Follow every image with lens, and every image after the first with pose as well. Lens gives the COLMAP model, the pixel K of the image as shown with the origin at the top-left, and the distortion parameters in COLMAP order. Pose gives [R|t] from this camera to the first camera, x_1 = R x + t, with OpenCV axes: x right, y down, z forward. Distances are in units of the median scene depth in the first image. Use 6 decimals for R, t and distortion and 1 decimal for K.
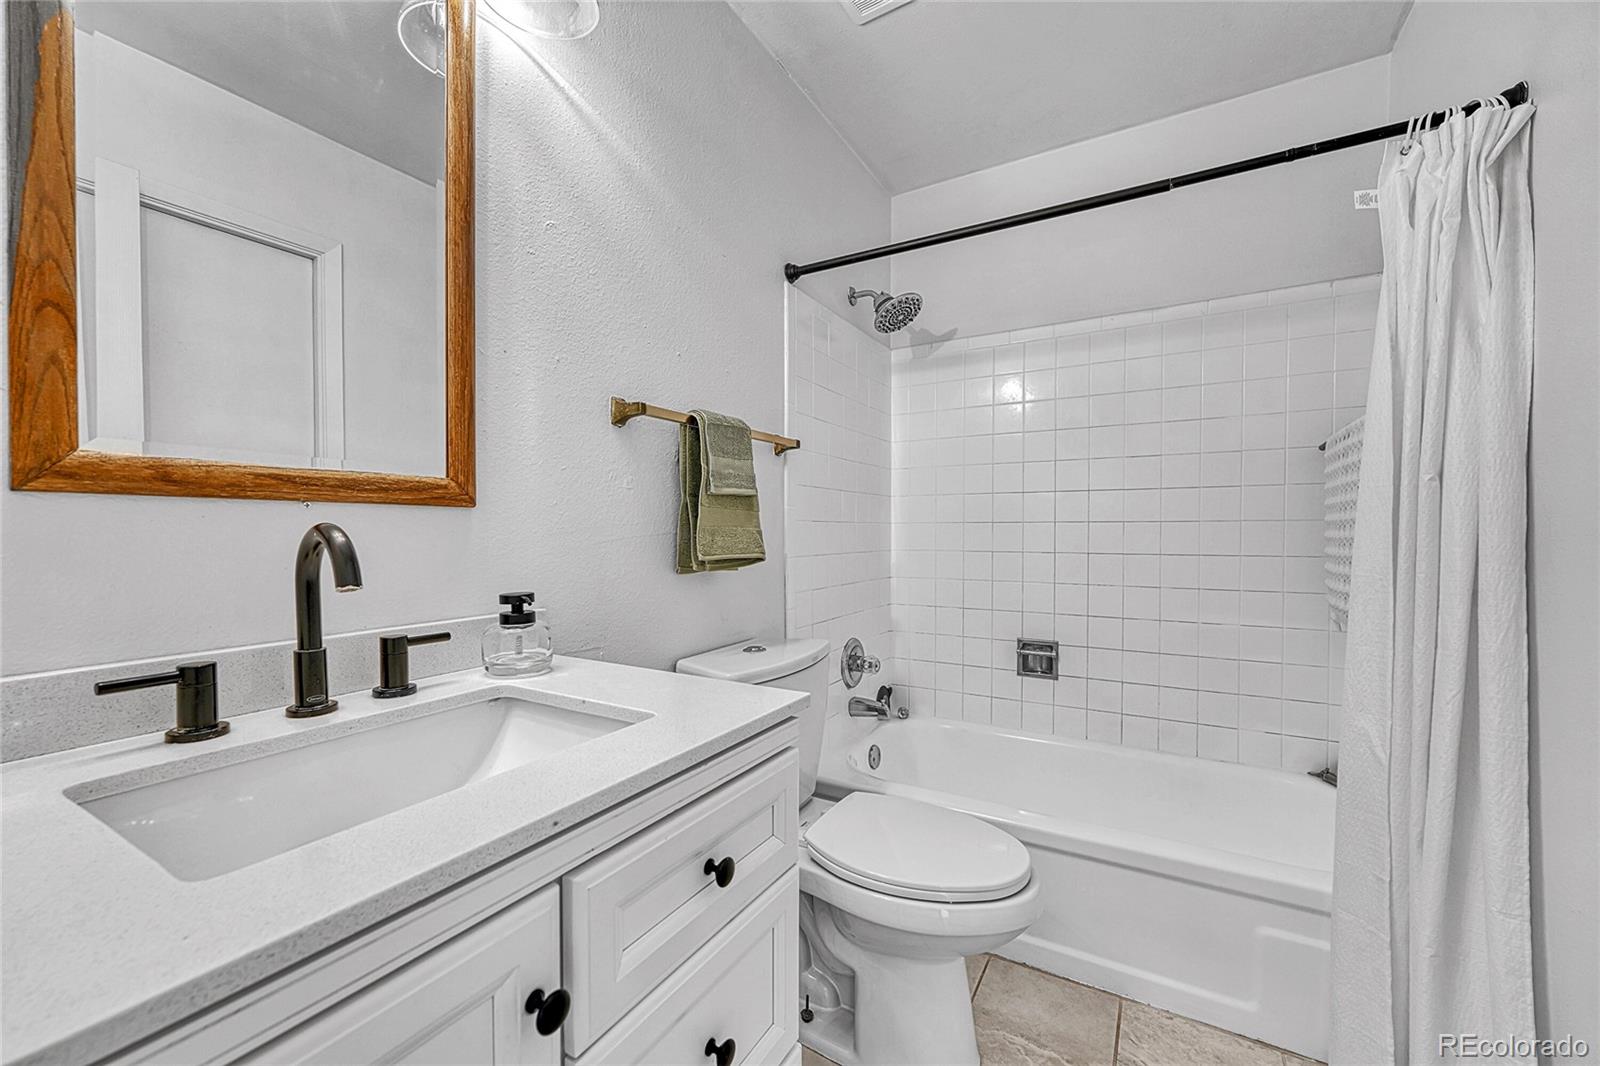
lens RADIAL K [[635.3, 0, 808.5], [0, 635.3, 538.0], [0, 0, 1]] dist [0.002083, -0.000095]
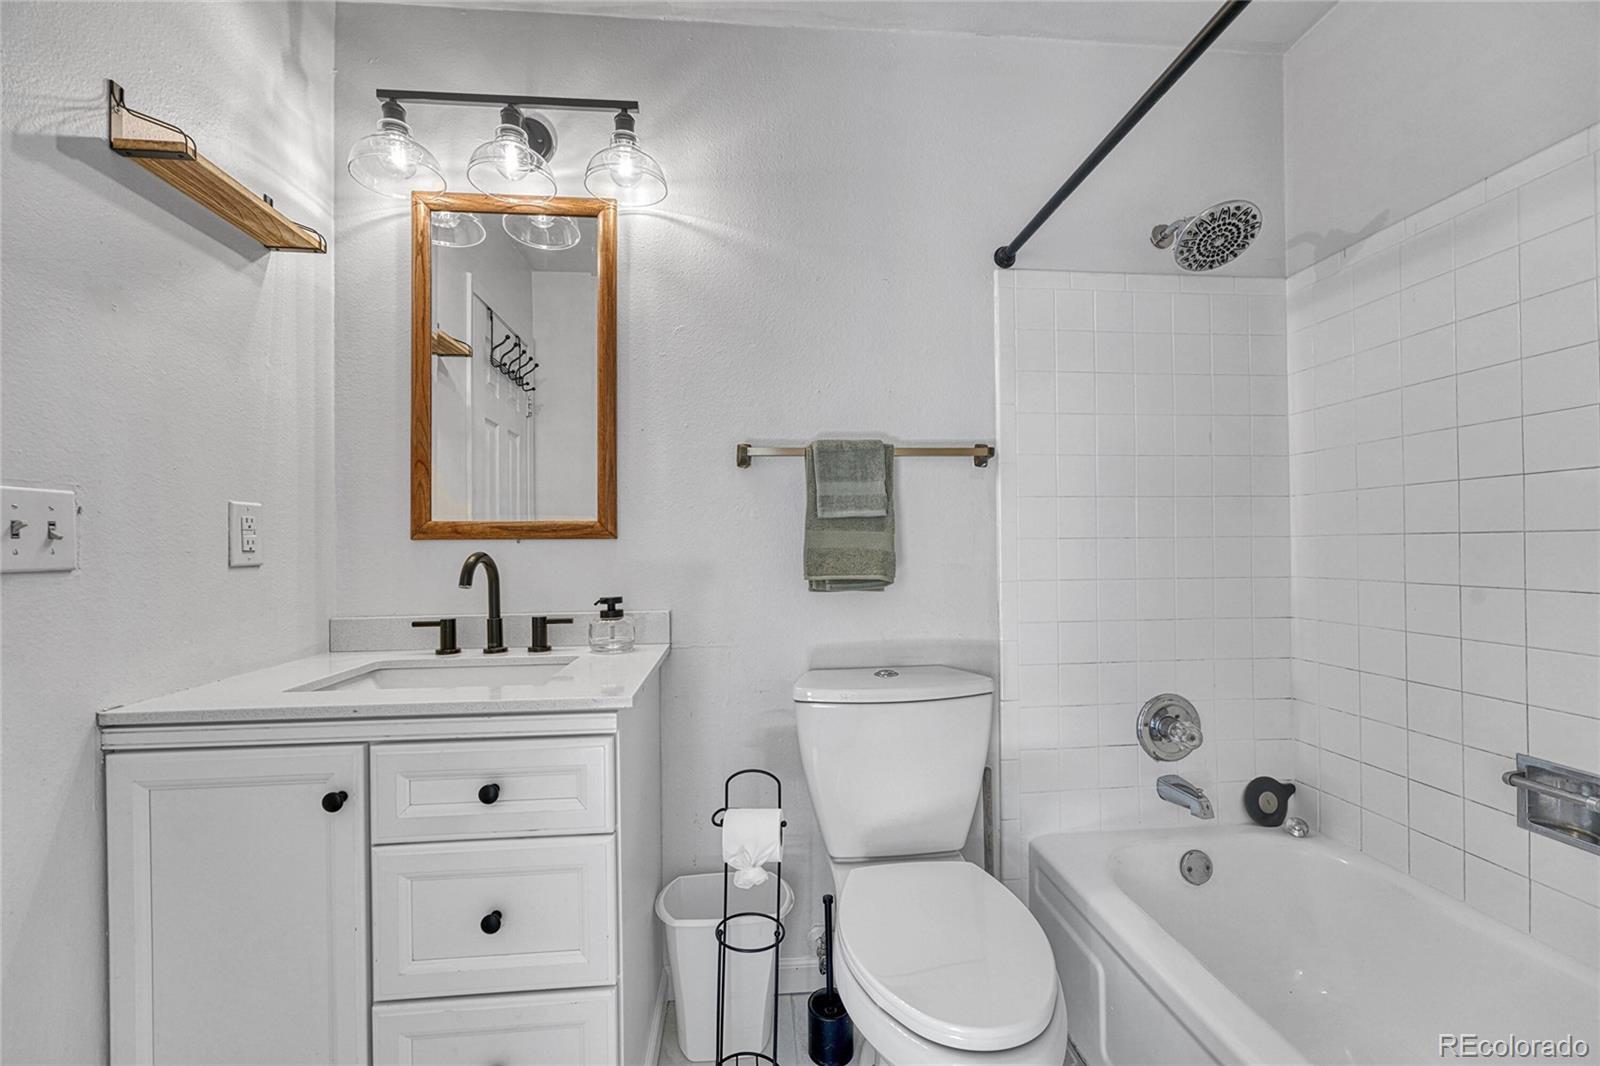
lens RADIAL K [[635.3, 0, 804.8], [0, 635.3, 544.0], [0, 0, 1]] dist [0.002083, -0.000095]
pose [[0.571879, -0.017433, -0.820153, 0.999777], [-0.000408, 0.999768, -0.021535, -0.003632], [0.820338, 0.012650, 0.571739, 0.524246]]
